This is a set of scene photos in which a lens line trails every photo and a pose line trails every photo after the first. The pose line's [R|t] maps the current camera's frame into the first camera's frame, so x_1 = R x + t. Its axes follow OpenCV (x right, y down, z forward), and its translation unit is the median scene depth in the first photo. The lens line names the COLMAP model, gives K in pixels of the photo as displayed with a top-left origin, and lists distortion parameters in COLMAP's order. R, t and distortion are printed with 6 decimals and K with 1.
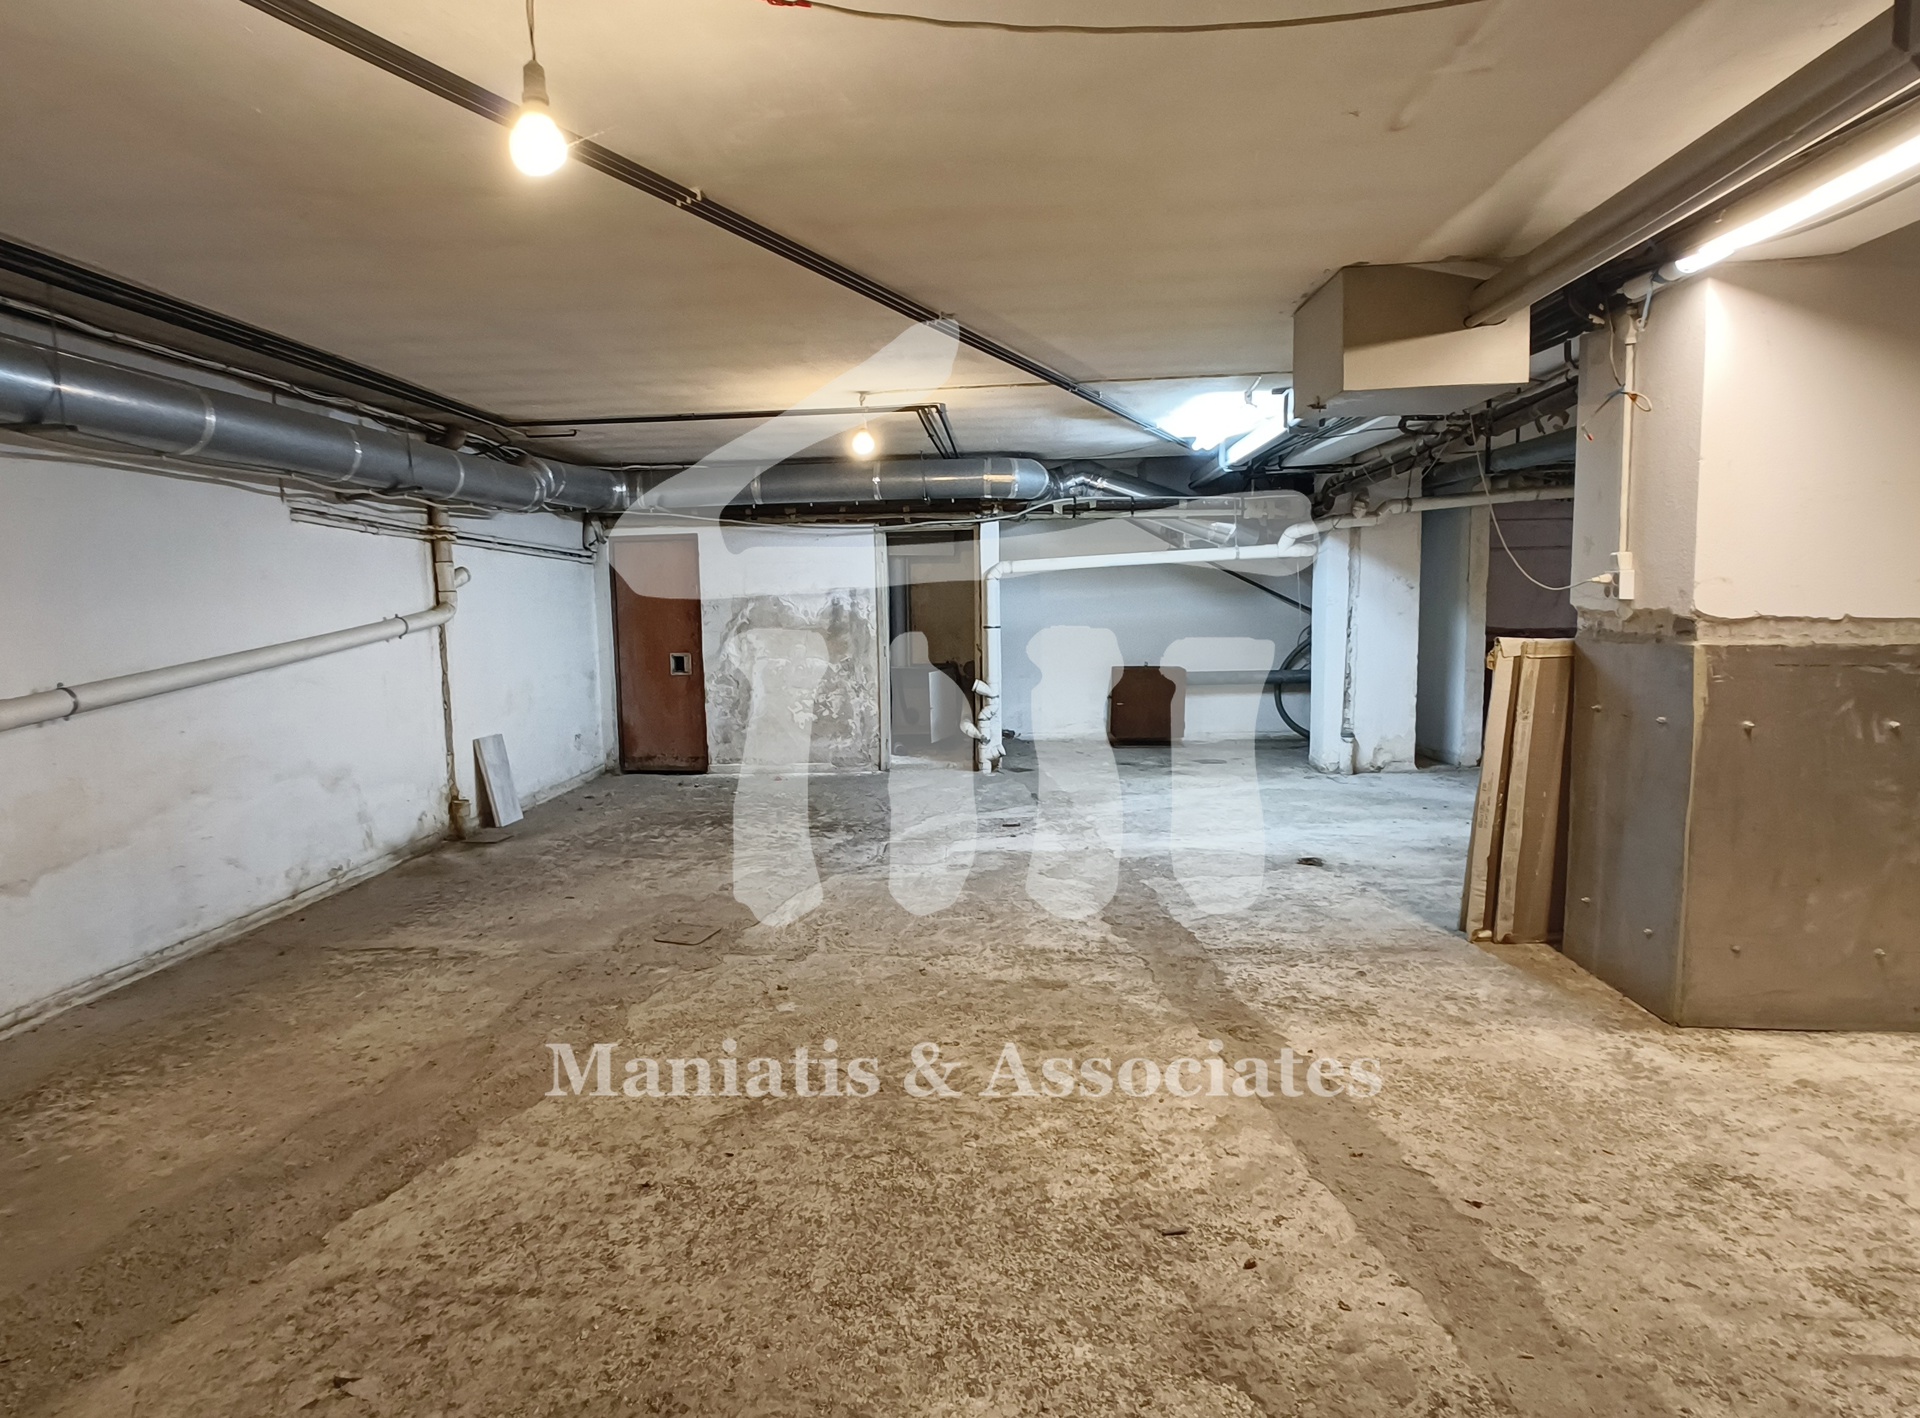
lens RADIAL K [[1030.1, 0, 902.7], [0, 1030.1, 707.5], [0, 0, 1]] dist [-0.002344, 0.001320]
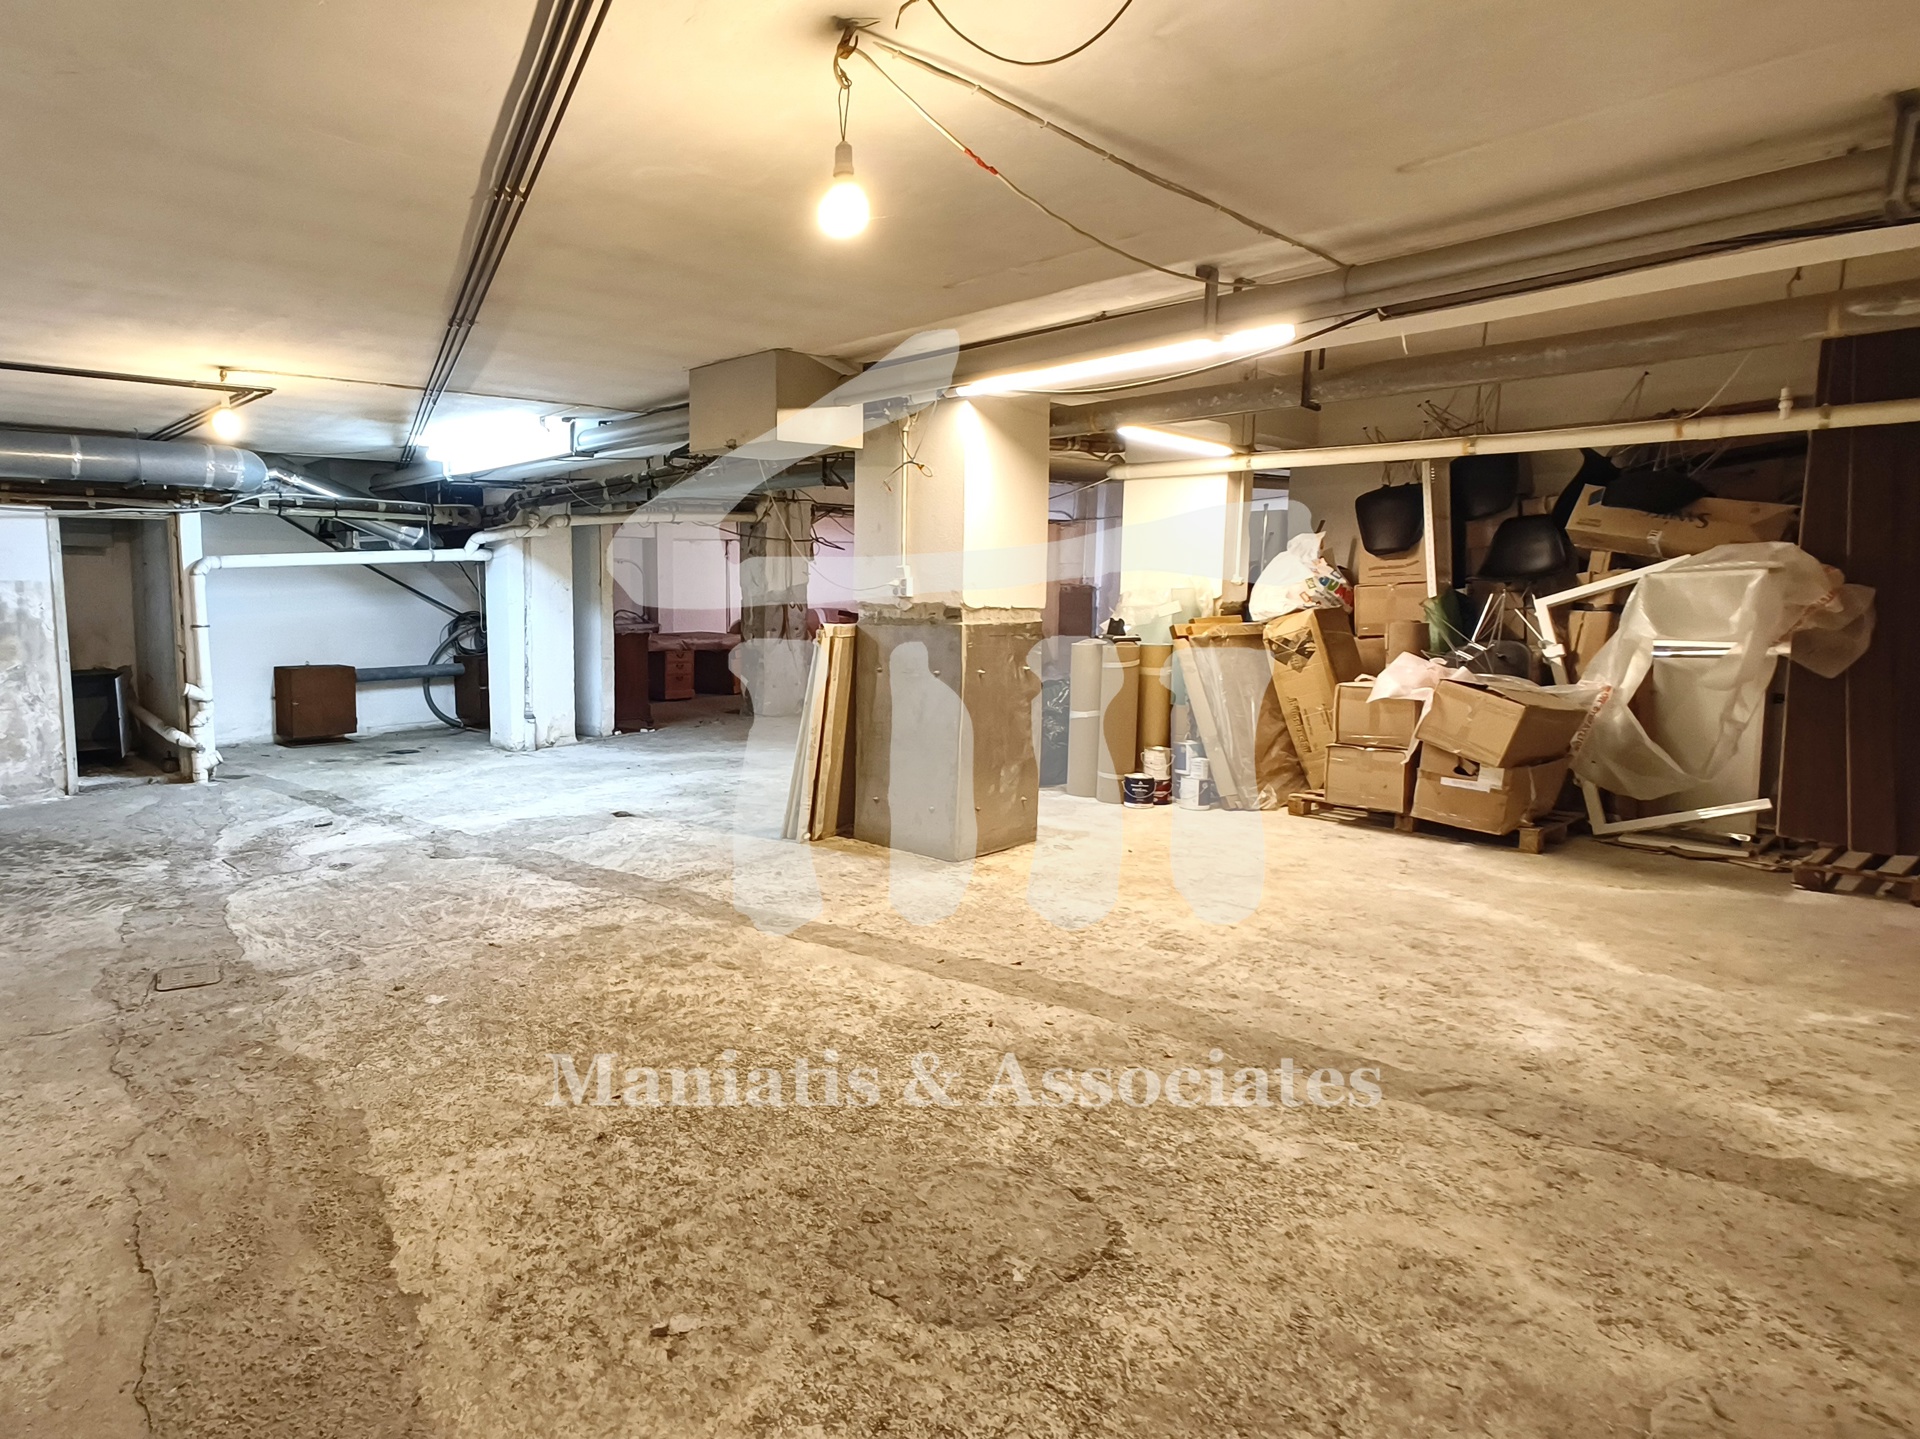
lens RADIAL K [[1039.7, 0, 669.1], [0, 1039.7, 681.5], [0, 0, 1]] dist [-0.007845, 0.001332]
pose [[0.728293, -0.046057, 0.683717, -0.581085], [0.066124, 0.997806, -0.003220, 0.003524], [-0.682068, 0.047555, 0.729741, 0.097210]]
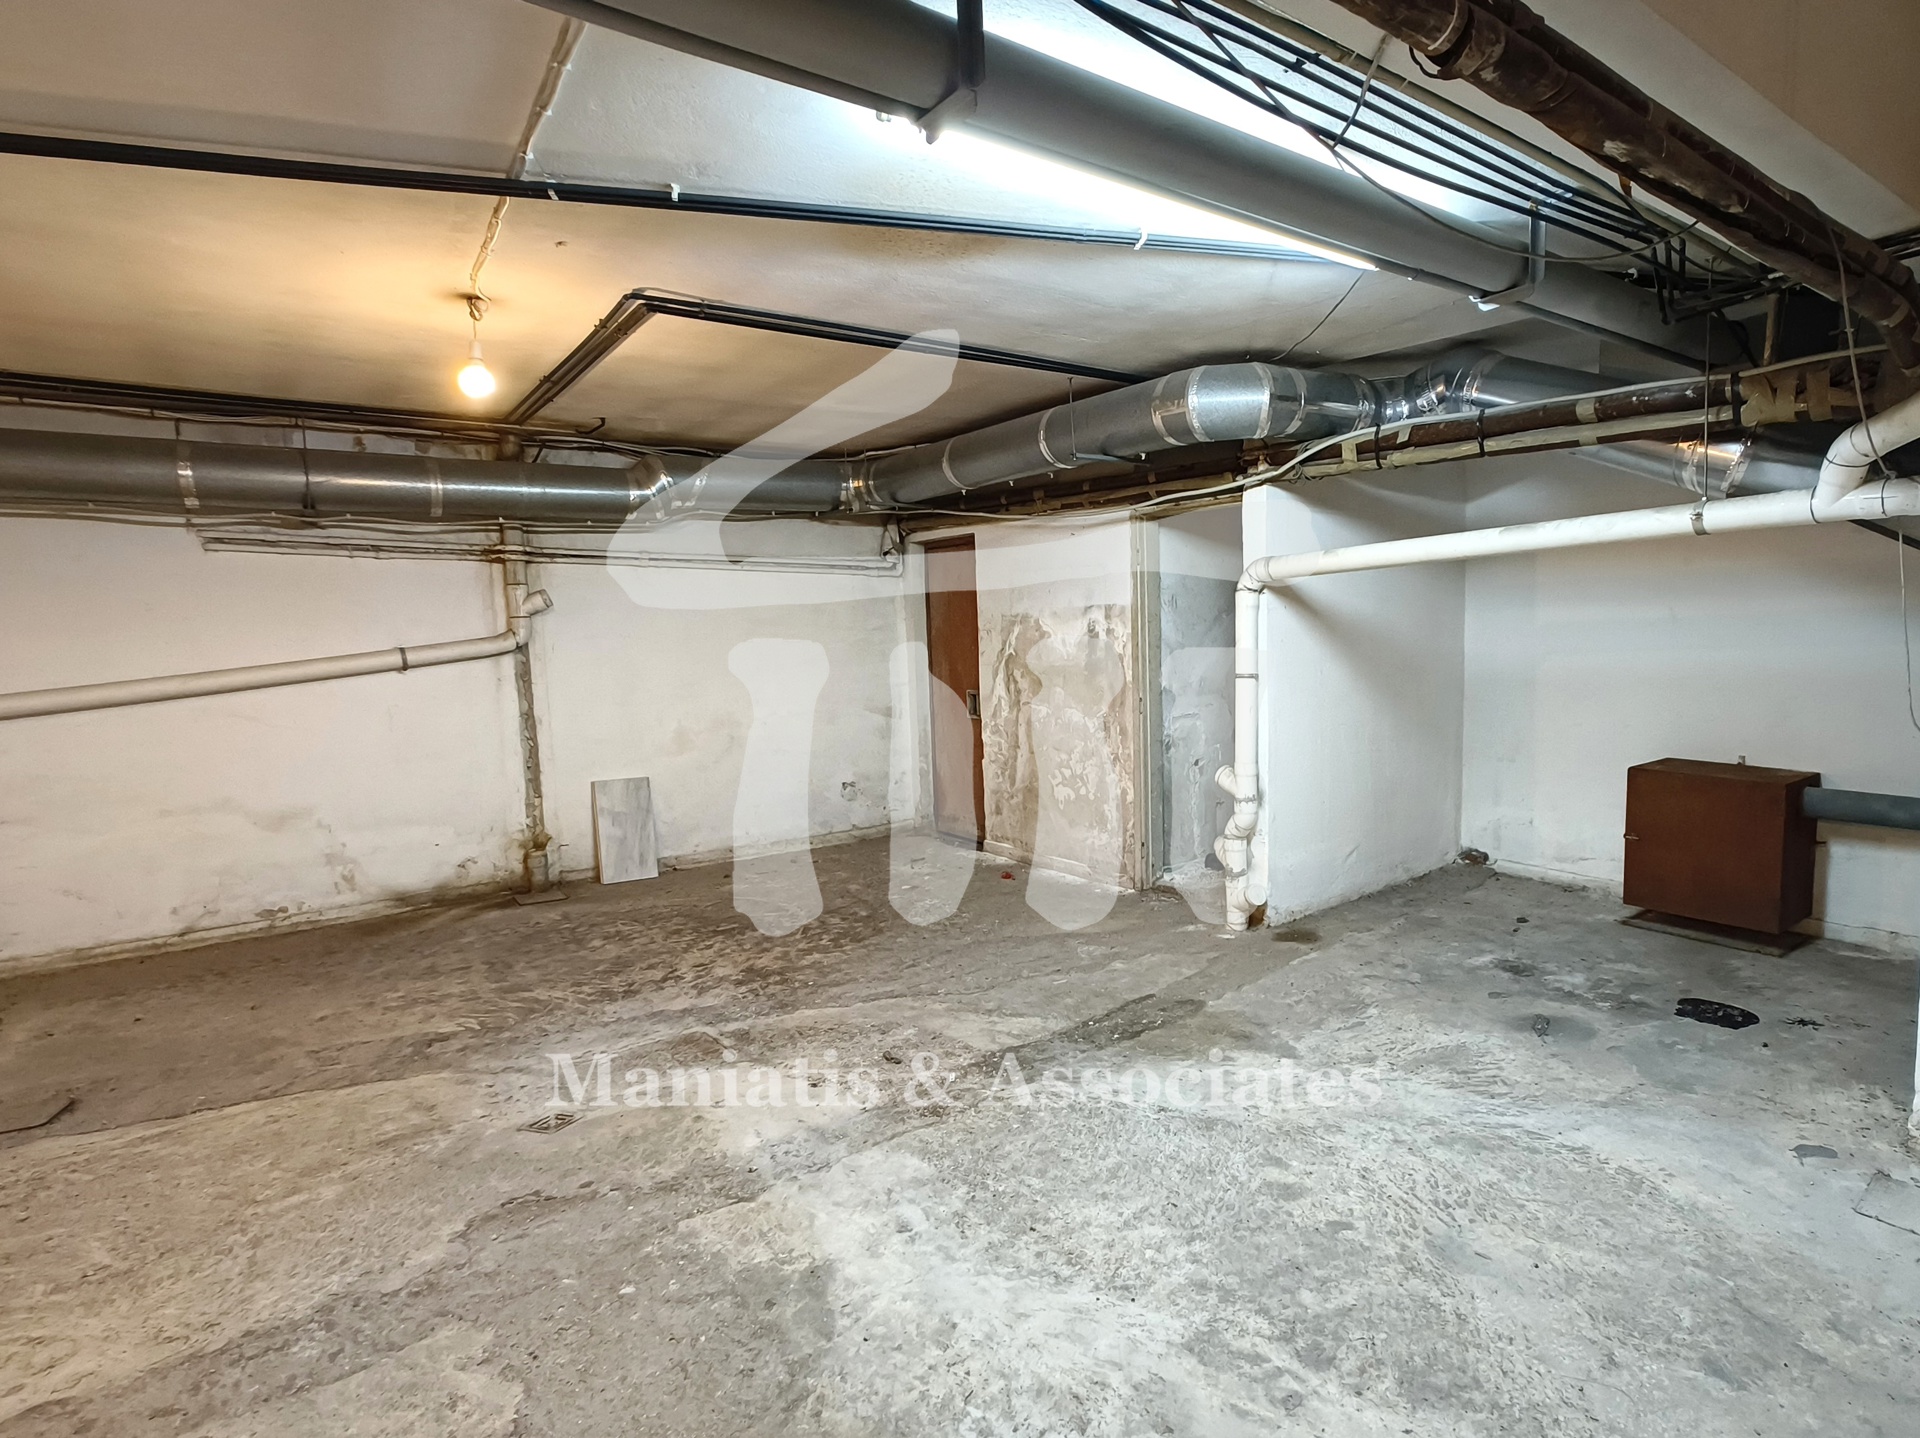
lens RADIAL K [[1071.2, 0, 960.0], [0, 1071.2, 719.0], [0, 0, 1]] dist [-0.002183, -0.000436]
pose [[0.707771, 0.069192, -0.703045, 0.904389], [-0.067030, 0.997279, 0.030669, -0.144955], [0.703255, 0.025418, 0.710483, 1.115738]]
